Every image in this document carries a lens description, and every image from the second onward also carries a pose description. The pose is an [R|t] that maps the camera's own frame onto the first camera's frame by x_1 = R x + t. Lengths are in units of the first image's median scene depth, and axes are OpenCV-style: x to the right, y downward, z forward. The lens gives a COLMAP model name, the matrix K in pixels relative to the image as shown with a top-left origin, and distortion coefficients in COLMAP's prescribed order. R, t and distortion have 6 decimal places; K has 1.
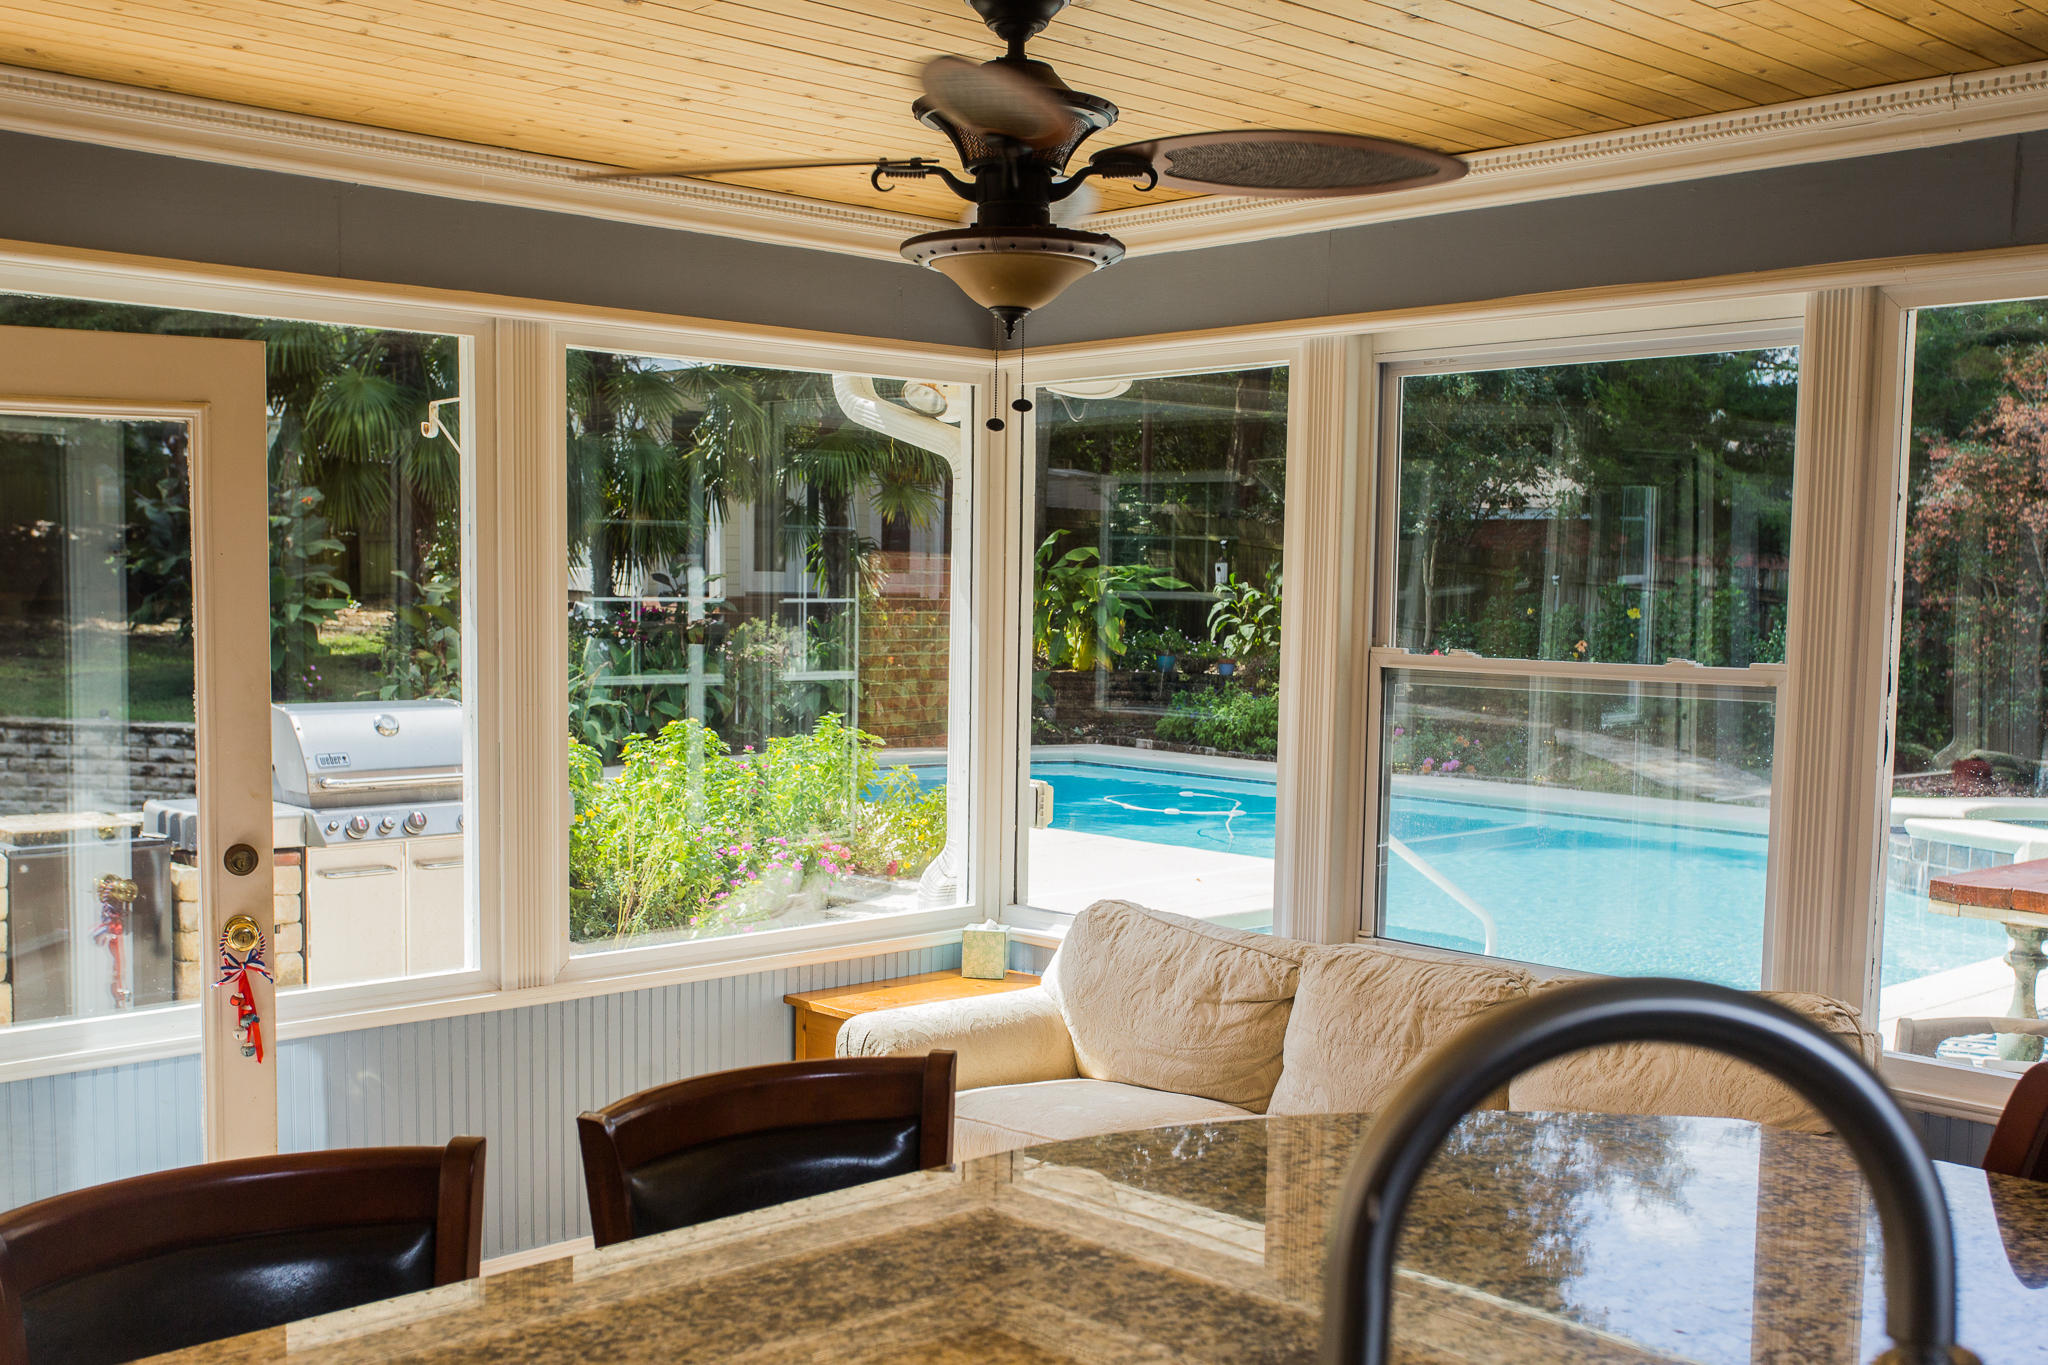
lens RADIAL K [[2120.6, 0, 1022.3], [0, 2120.6, 685.3], [0, 0, 1]] dist [0.085593, 0.000000]
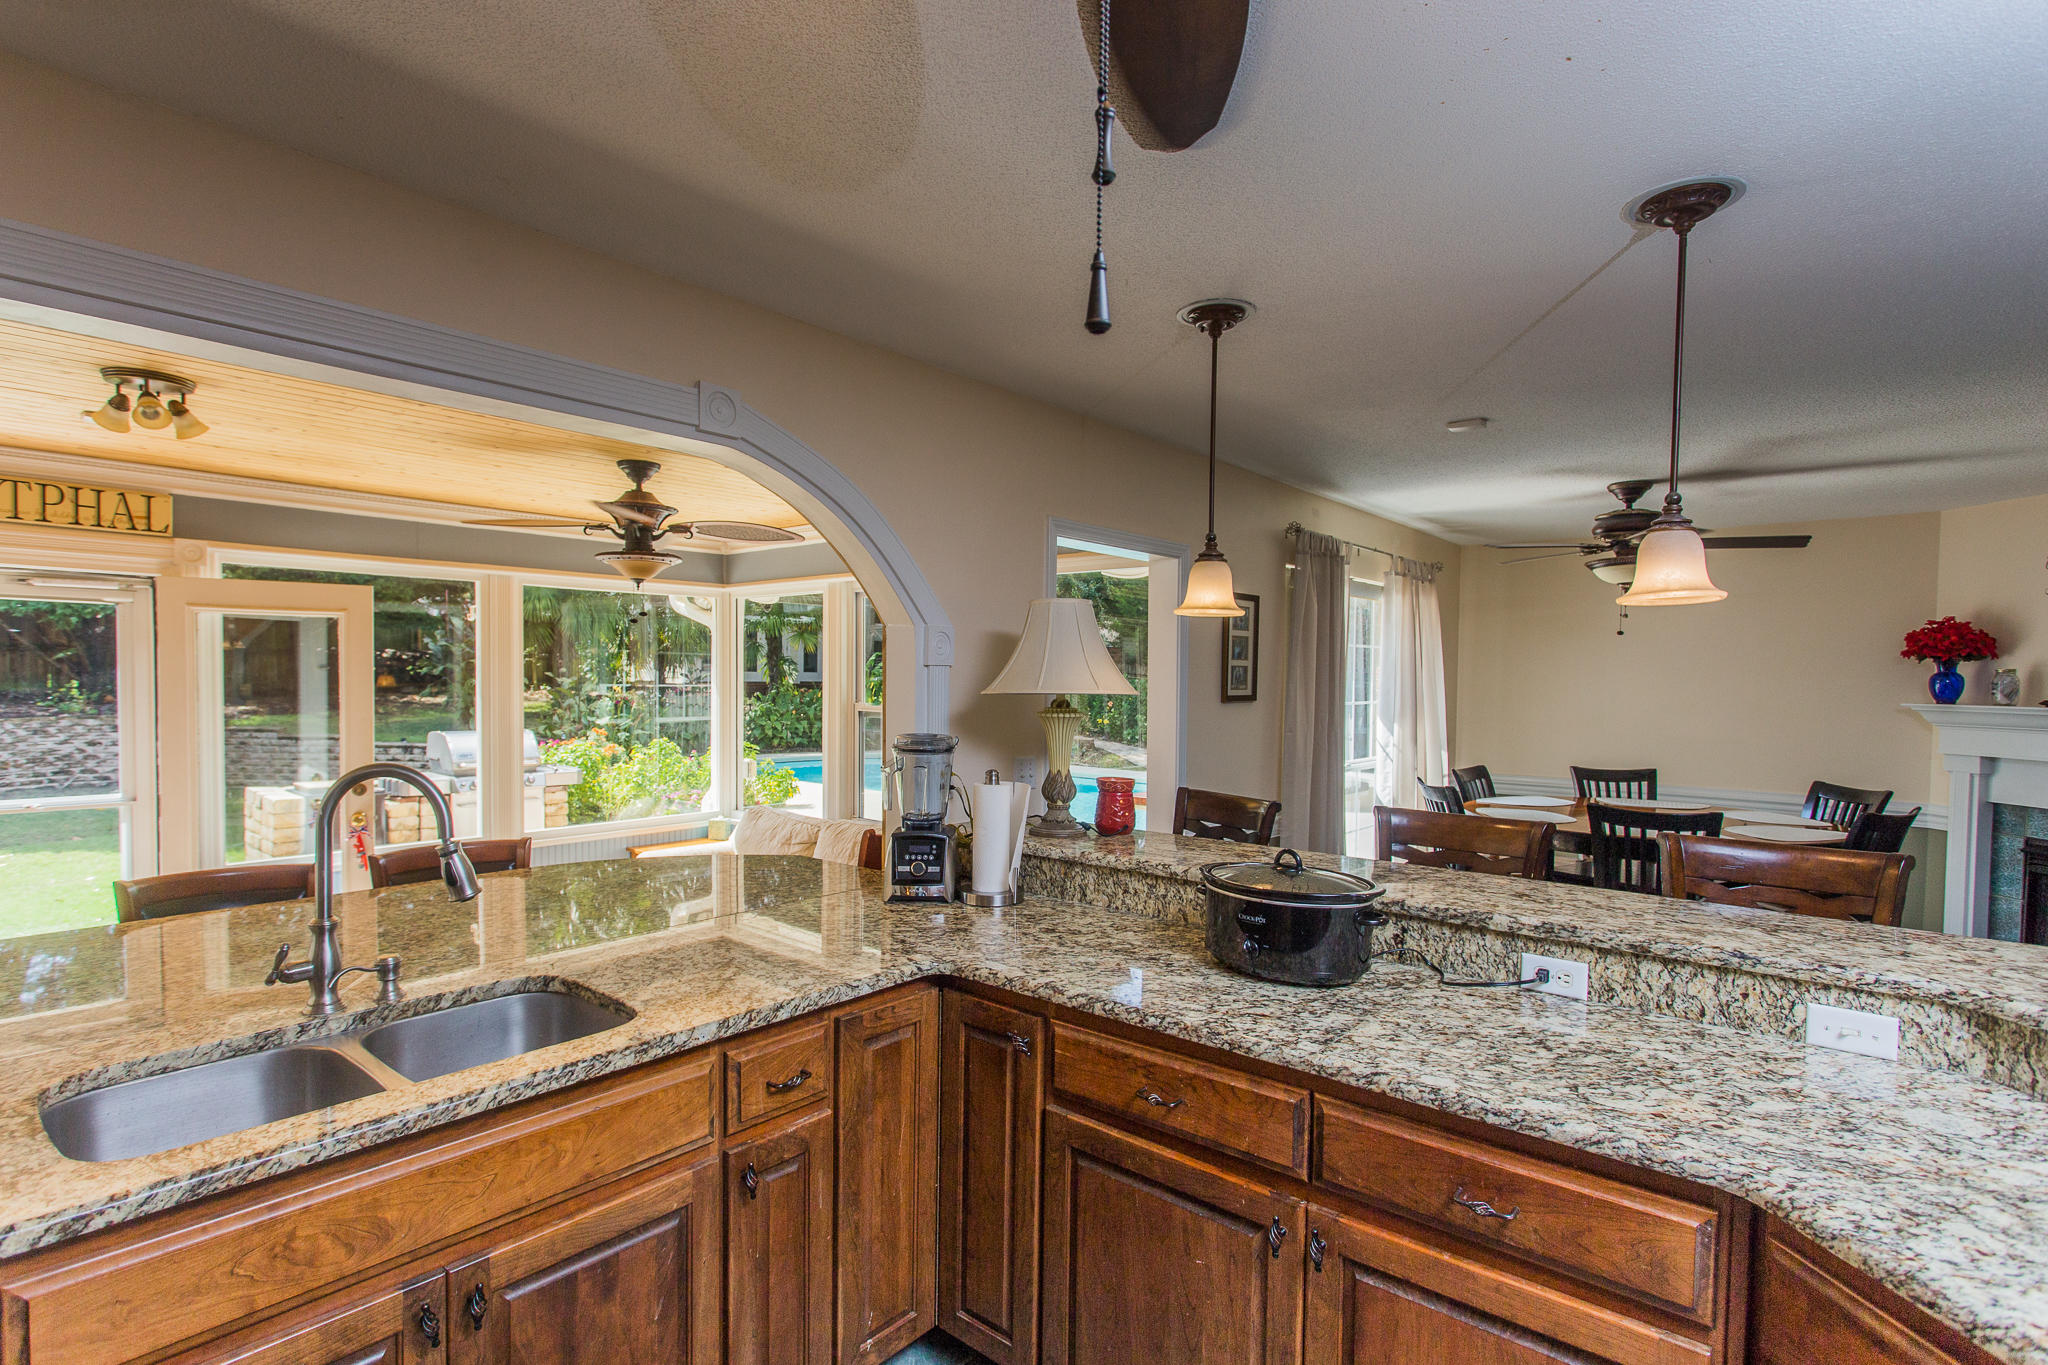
lens RADIAL K [[1008.8, 0, 1026.7], [0, 1008.8, 691.5], [0, 0, 1]] dist [0.001222, 0.000155]
pose [[0.992744, -0.005343, 0.120131, 0.218106], [0.009151, 0.999472, -0.031165, 0.007116], [-0.119901, 0.032038, 0.992269, -0.222318]]
